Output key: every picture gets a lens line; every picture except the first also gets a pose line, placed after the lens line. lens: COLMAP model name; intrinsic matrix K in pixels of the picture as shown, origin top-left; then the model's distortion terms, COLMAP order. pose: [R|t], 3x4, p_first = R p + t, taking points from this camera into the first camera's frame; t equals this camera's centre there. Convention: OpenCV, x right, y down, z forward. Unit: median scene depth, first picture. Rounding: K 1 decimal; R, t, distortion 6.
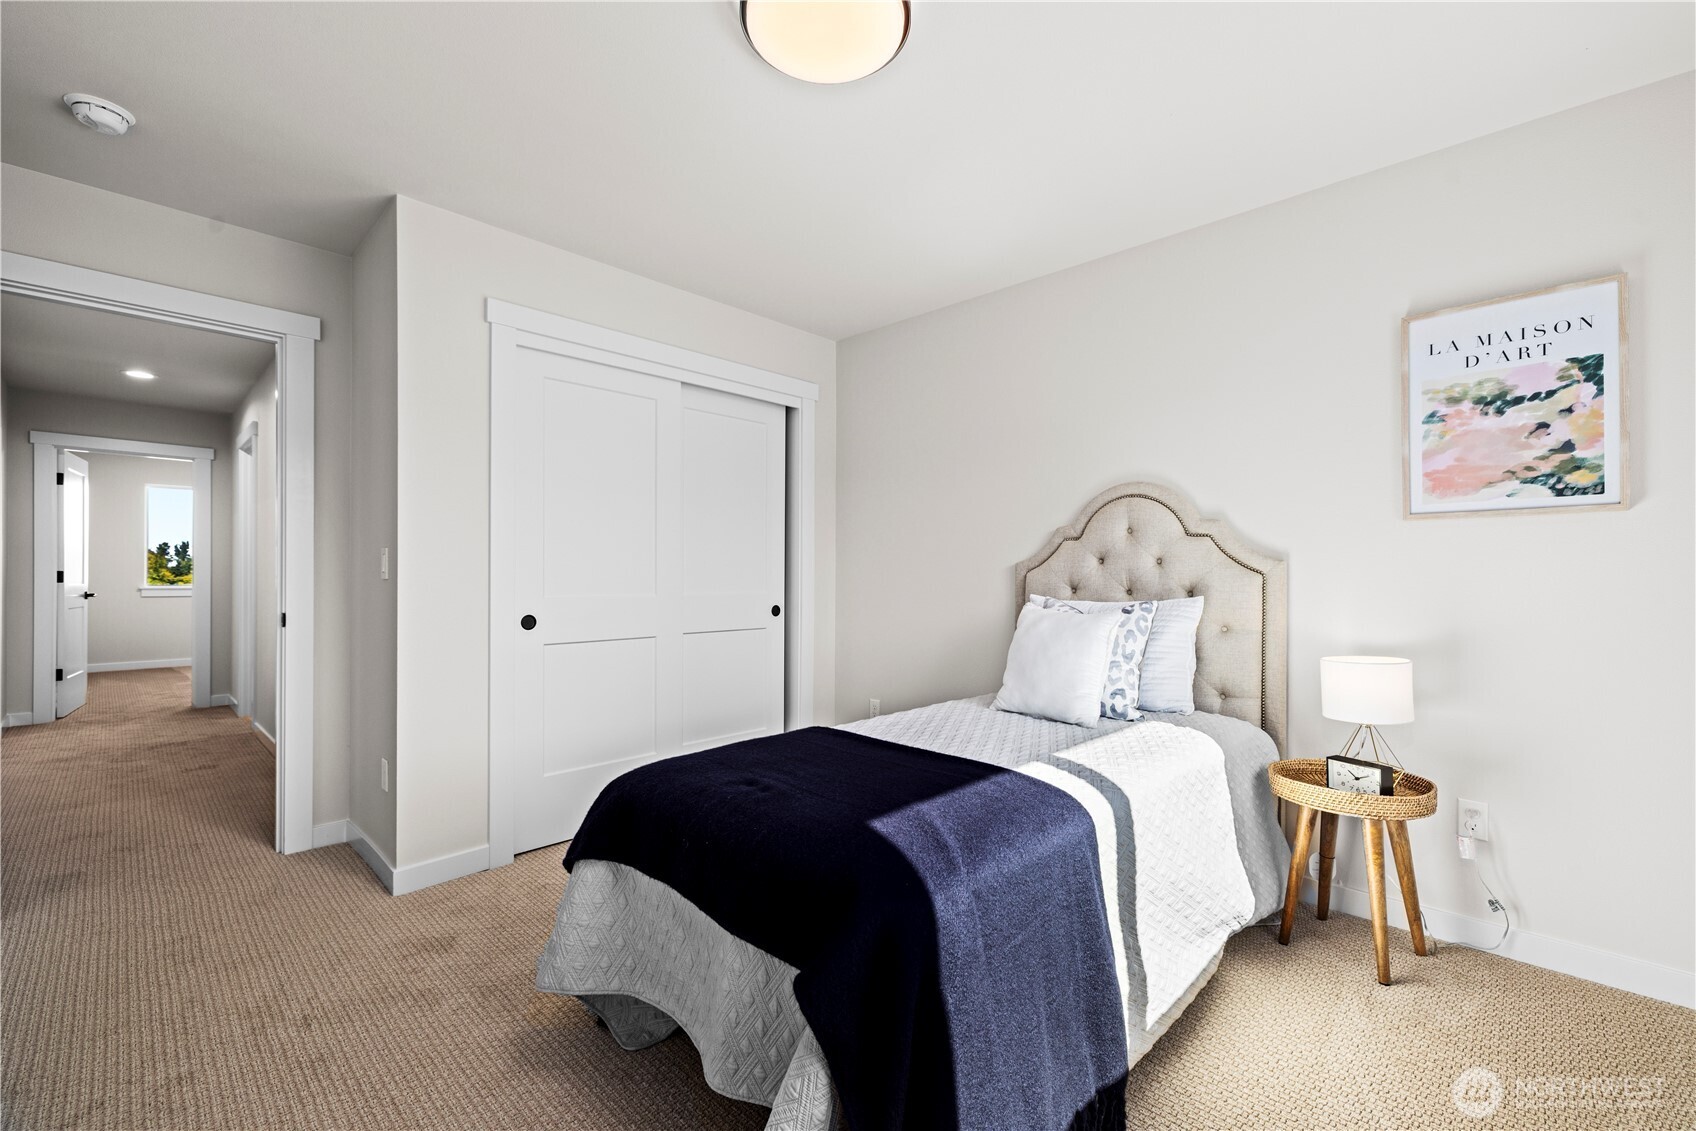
lens RADIAL K [[711.2, 0, 850.4], [0, 711.2, 573.0], [0, 0, 1]] dist [-0.000202, -0.000275]
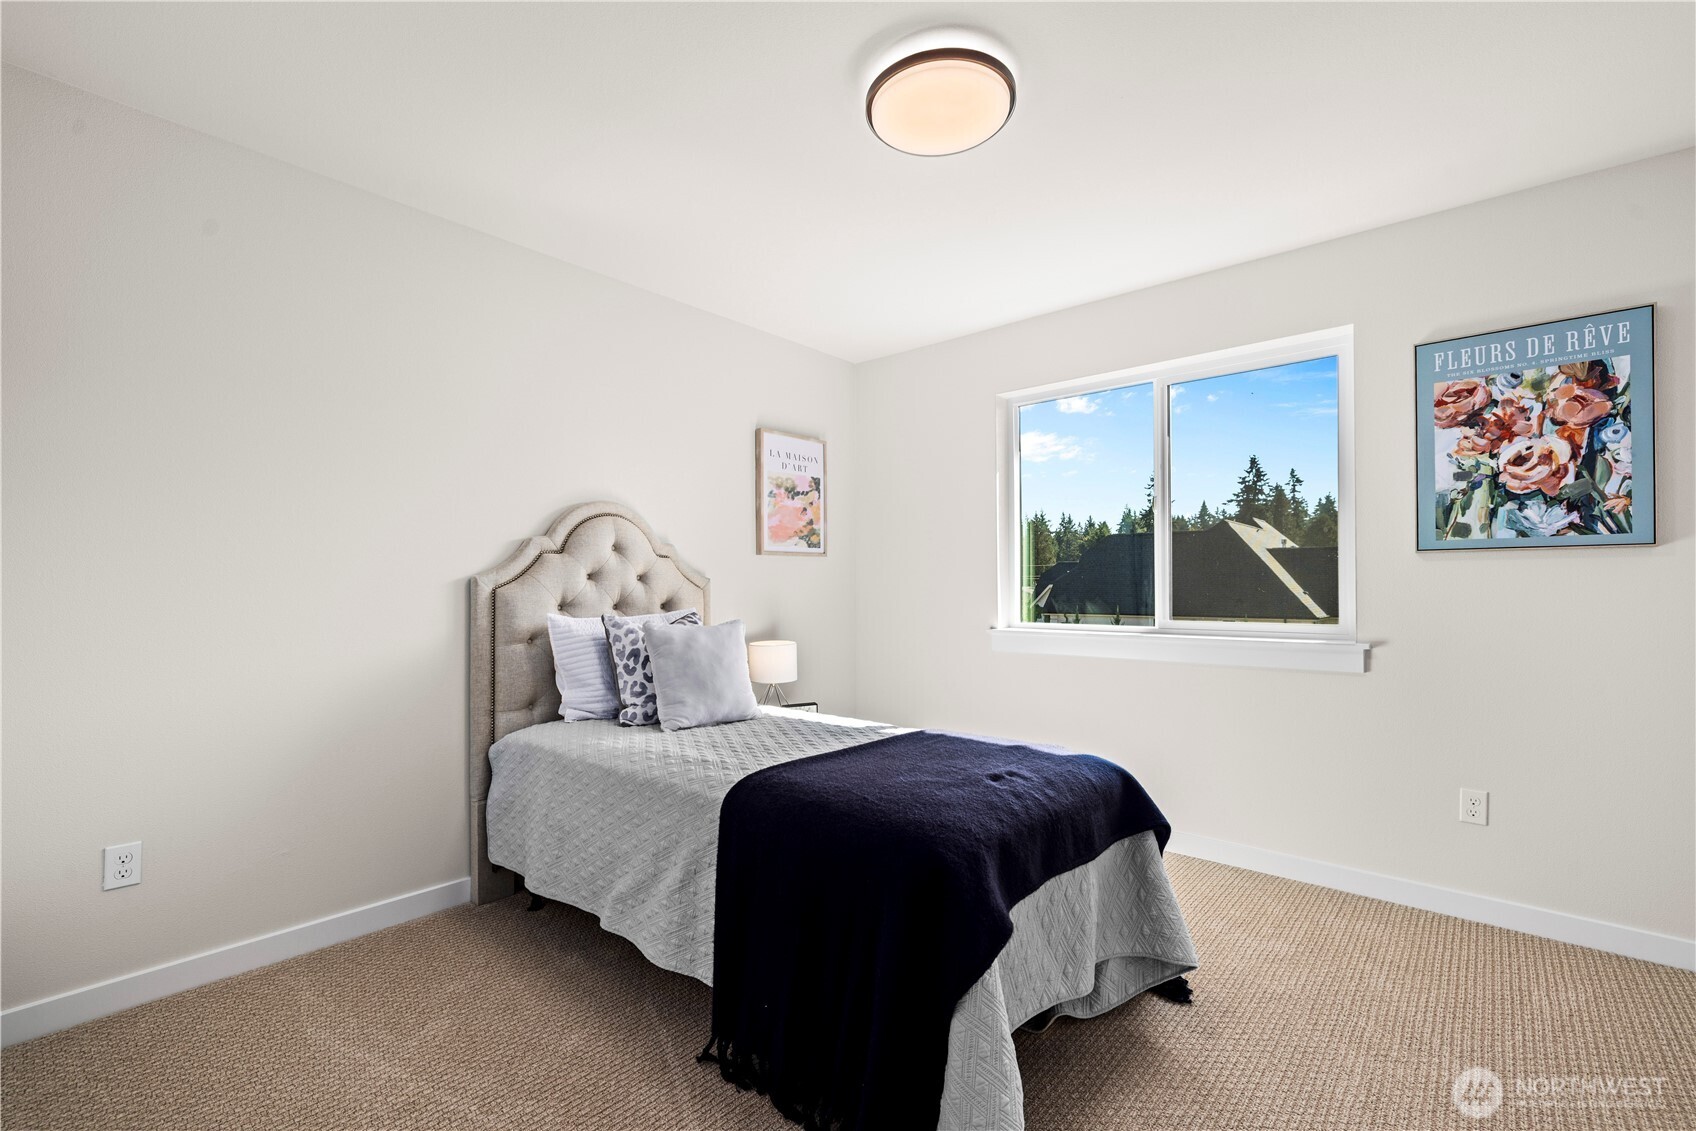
lens RADIAL K [[736.1, 0, 849.7], [0, 736.1, 573.8], [0, 0, 1]] dist [0.001084, 0.000262]
pose [[-0.056767, 0.023599, 0.998109, -0.933373], [0.009082, 0.999691, -0.023120, 0.008482], [-0.998346, 0.007752, -0.056964, 0.959471]]
